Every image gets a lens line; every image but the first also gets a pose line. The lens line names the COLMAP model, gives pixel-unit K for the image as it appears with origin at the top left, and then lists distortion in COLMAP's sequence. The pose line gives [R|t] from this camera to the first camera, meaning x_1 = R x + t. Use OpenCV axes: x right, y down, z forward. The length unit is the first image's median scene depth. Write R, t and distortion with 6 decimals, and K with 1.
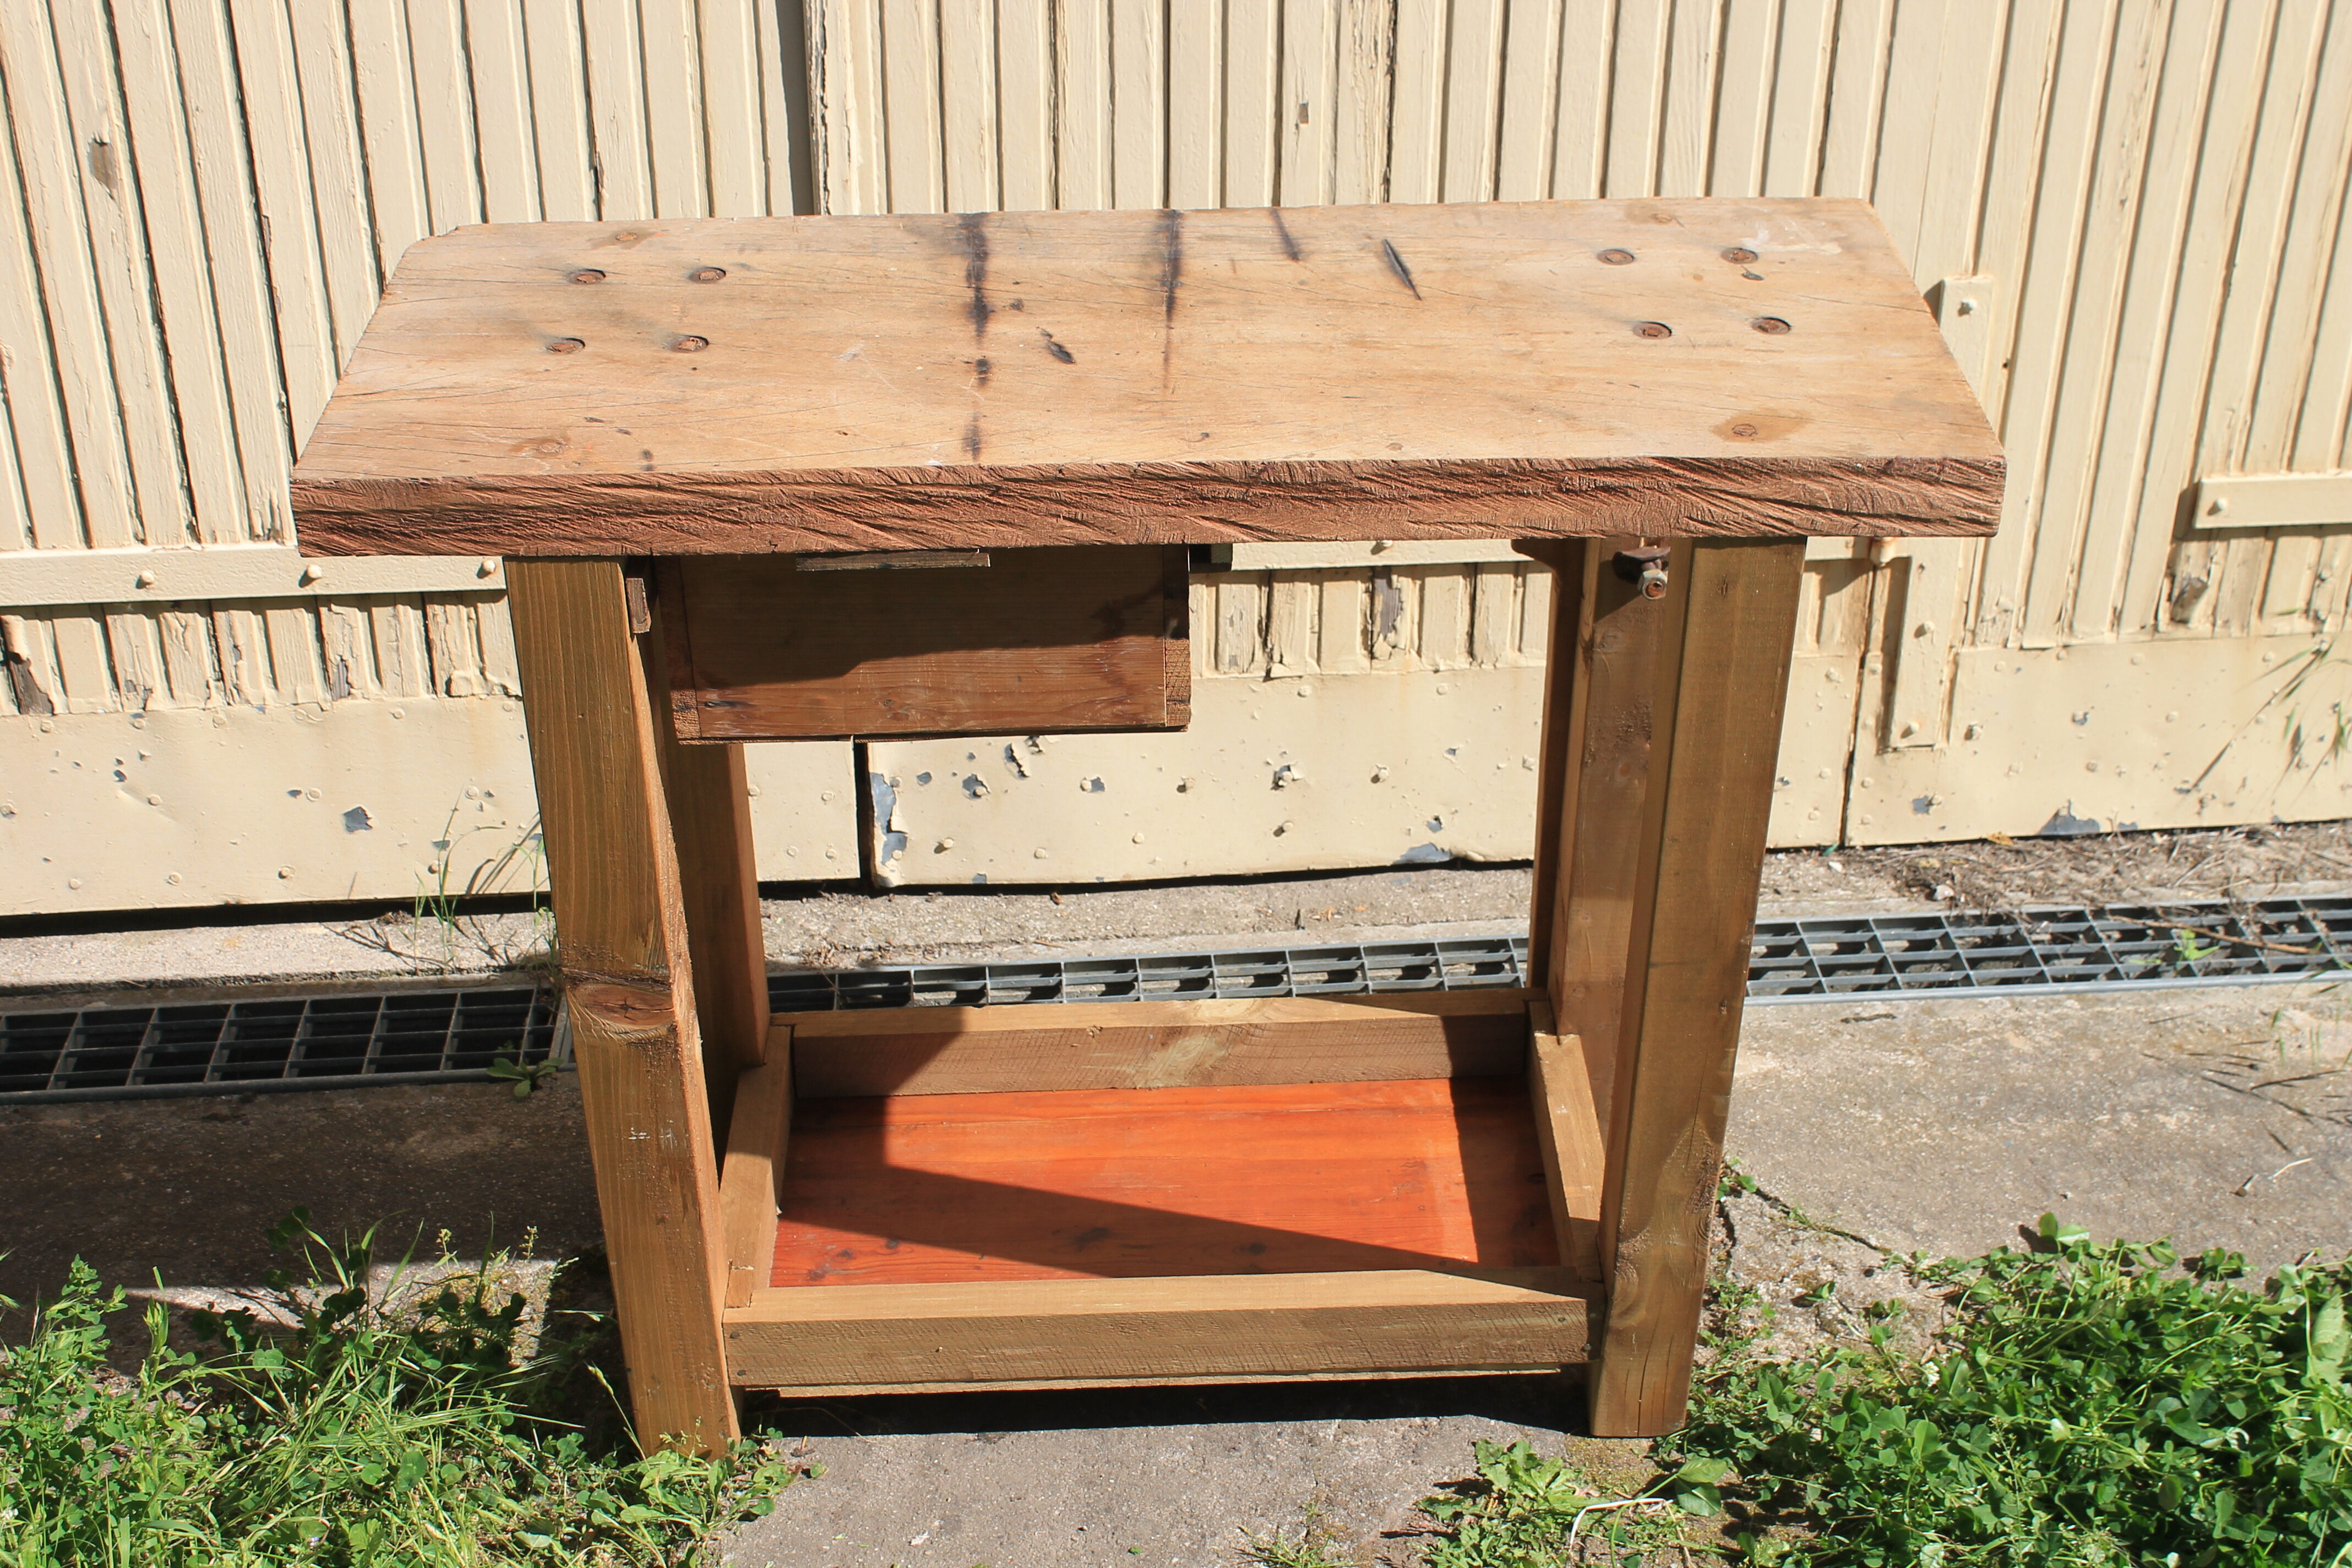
lens RADIAL K [[2971.3, 0, 1211.8], [0, 2971.3, 759.8], [0, 0, 1]] dist [-0.052108, 0.000000]
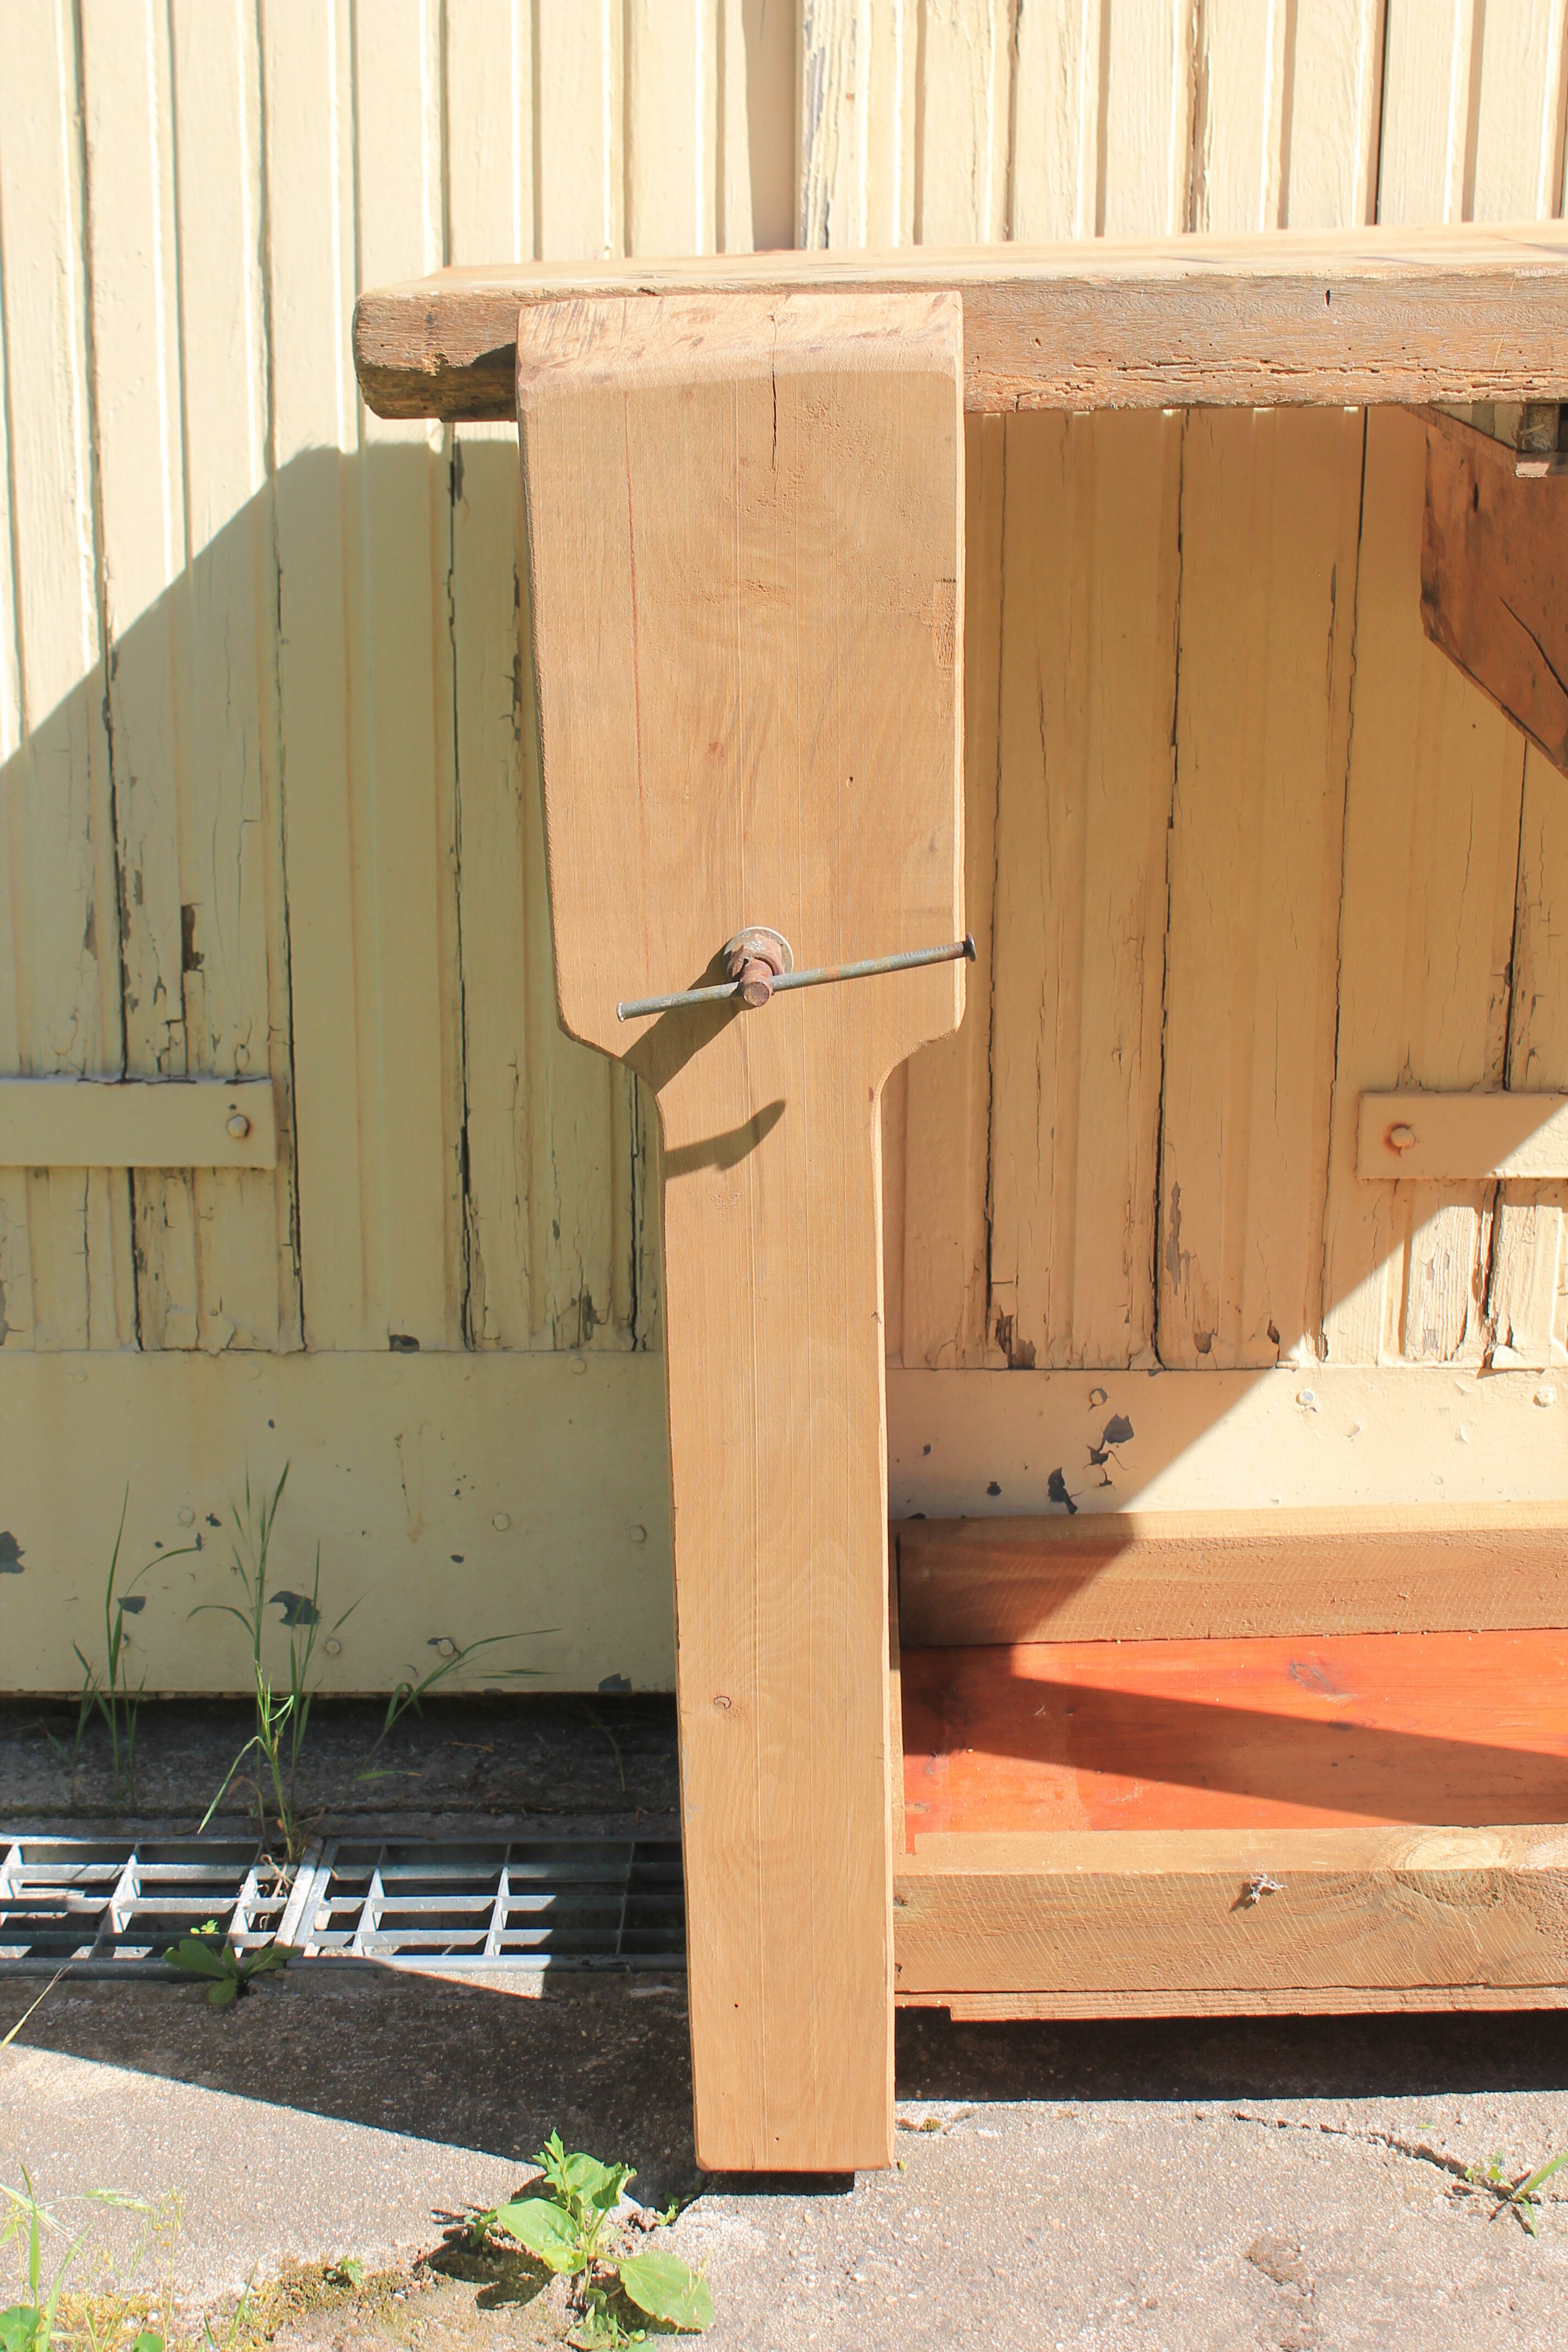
lens RADIAL K [[3148.0, 0, 744.9], [0, 3148.0, 1126.8], [0, 0, 1]] dist [-0.053747, 0.000000]
pose [[0.994536, 0.018556, -0.102730, -0.070857], [-0.043543, 0.968120, -0.246673, 0.094322], [0.094877, 0.249798, 0.963638, 0.375557]]
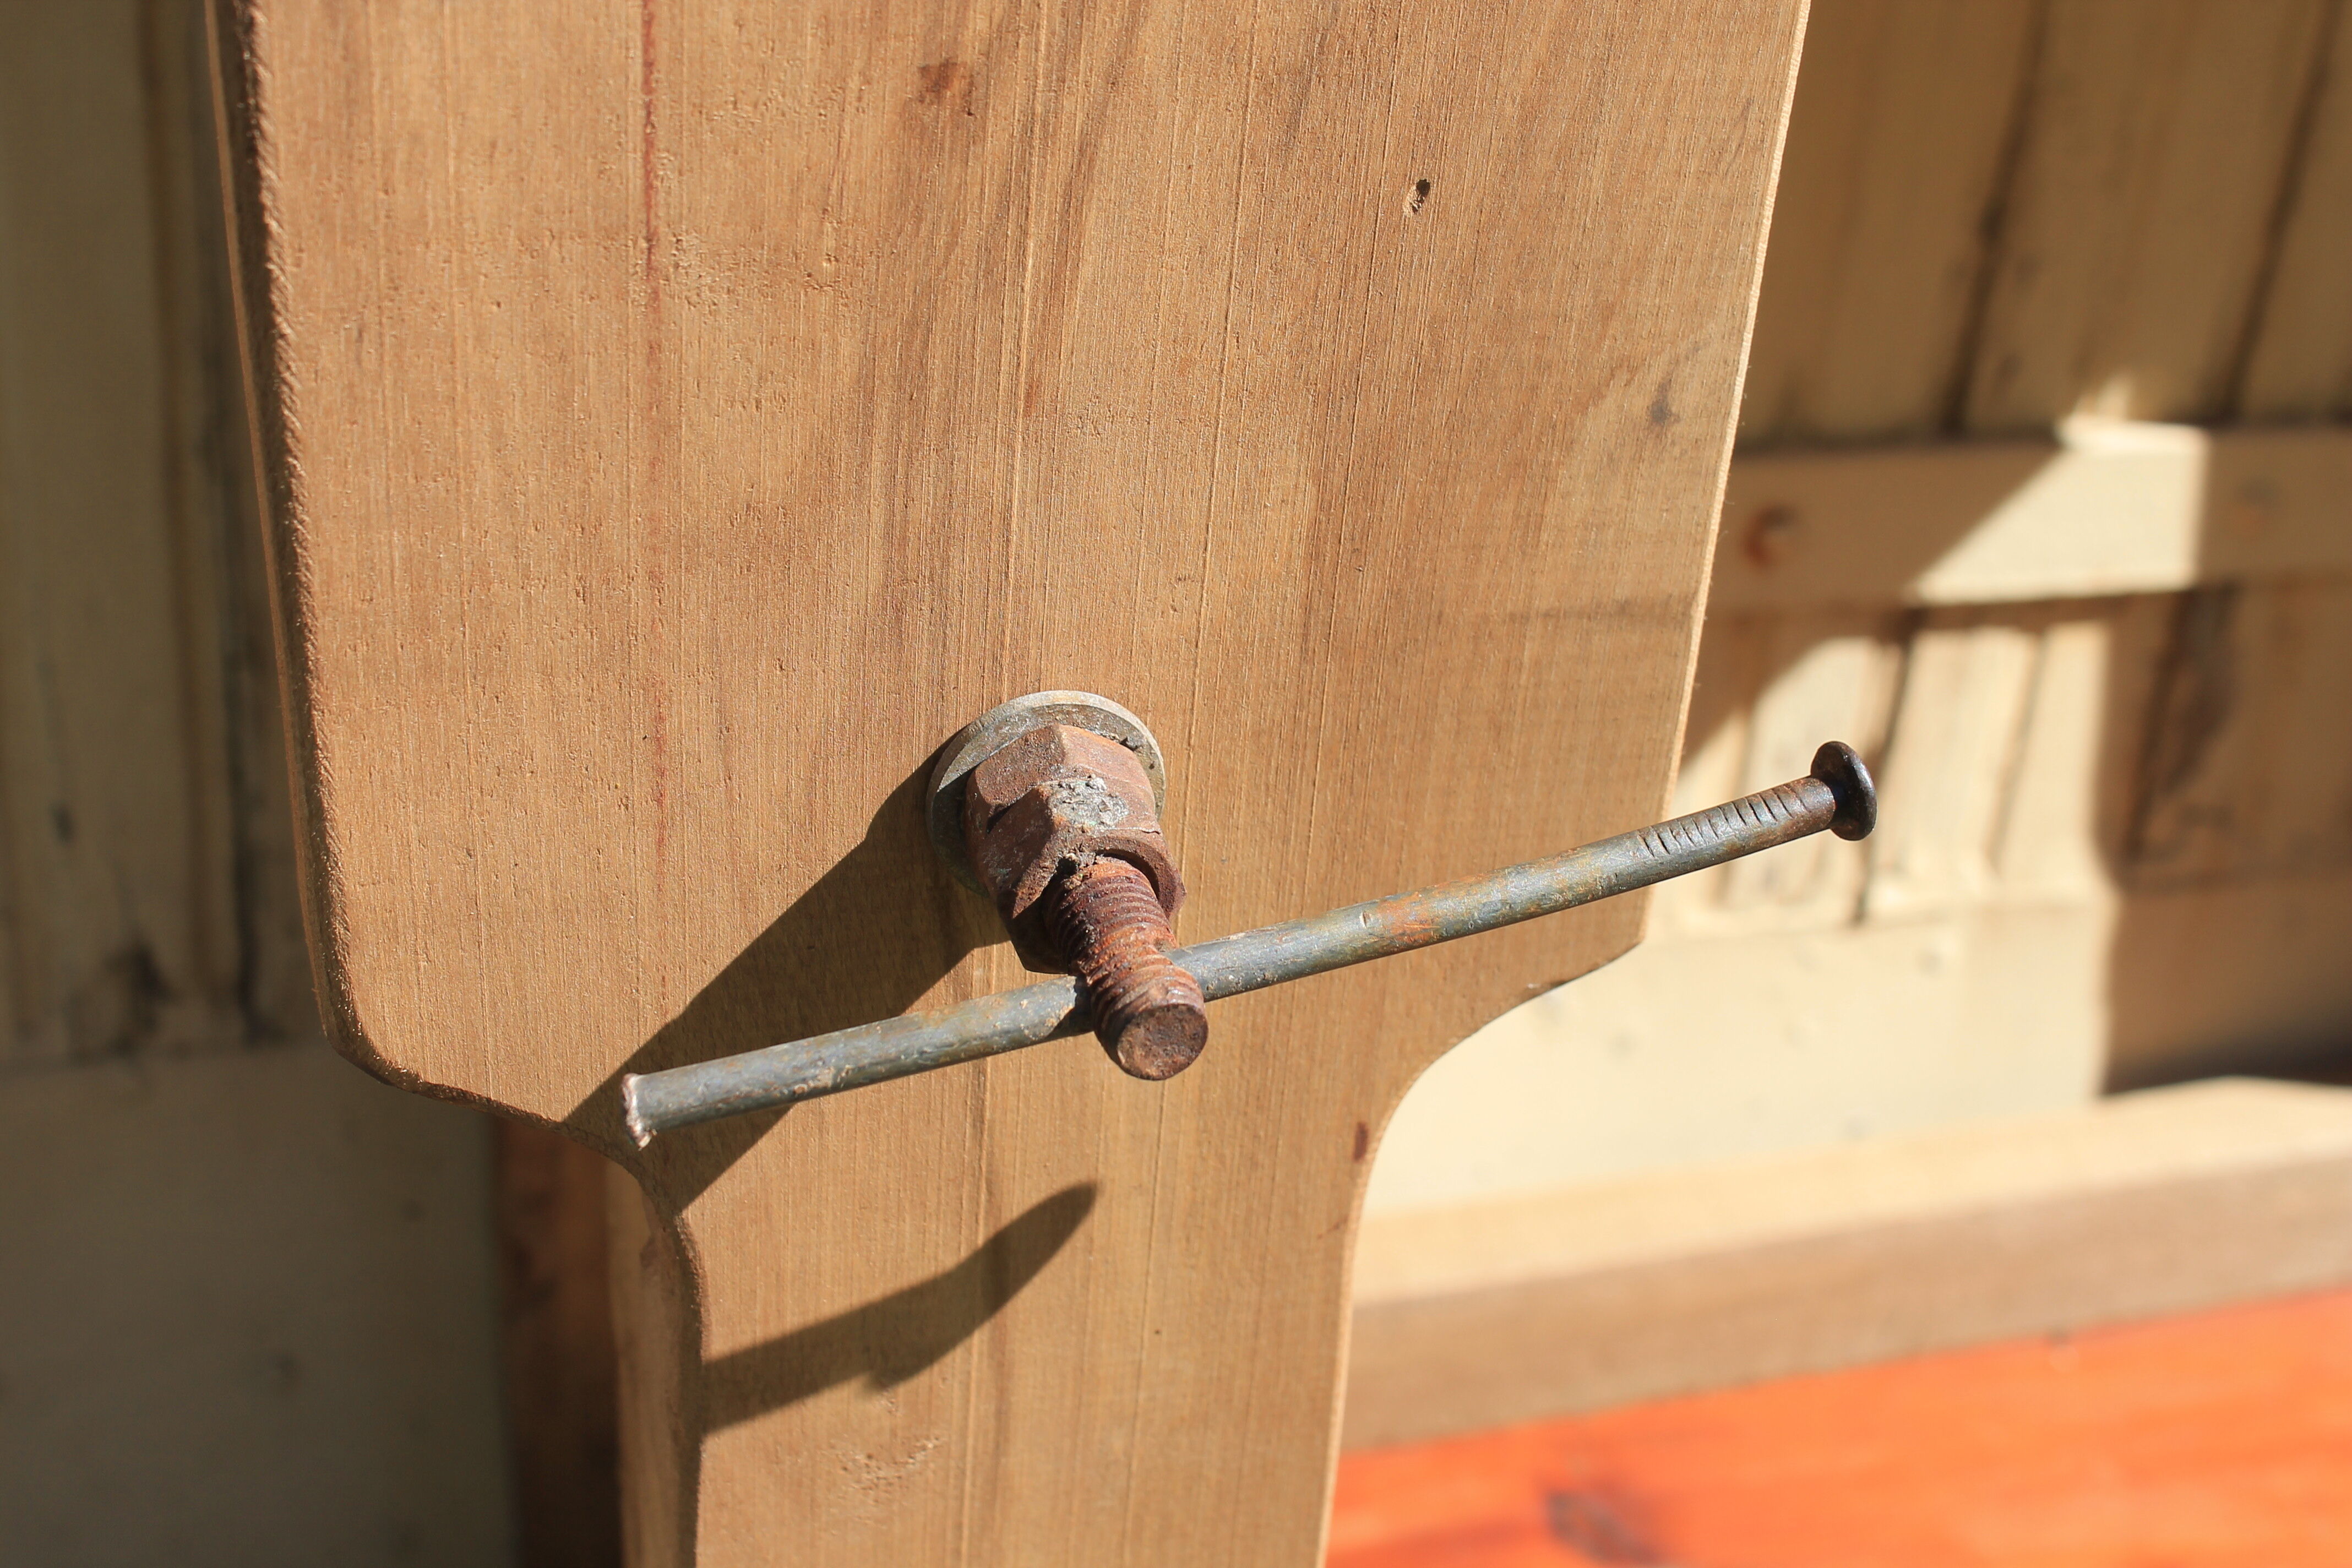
lens RADIAL K [[3346.1, 0, 1189.1], [0, 3346.1, 772.1], [0, 0, 1]] dist [-0.055700, 0.000000]
pose [[0.973753, -0.038511, 0.224324, -0.145755], [0.039191, 0.999231, 0.001423, -0.050170], [-0.224206, 0.007406, 0.974514, 0.687943]]
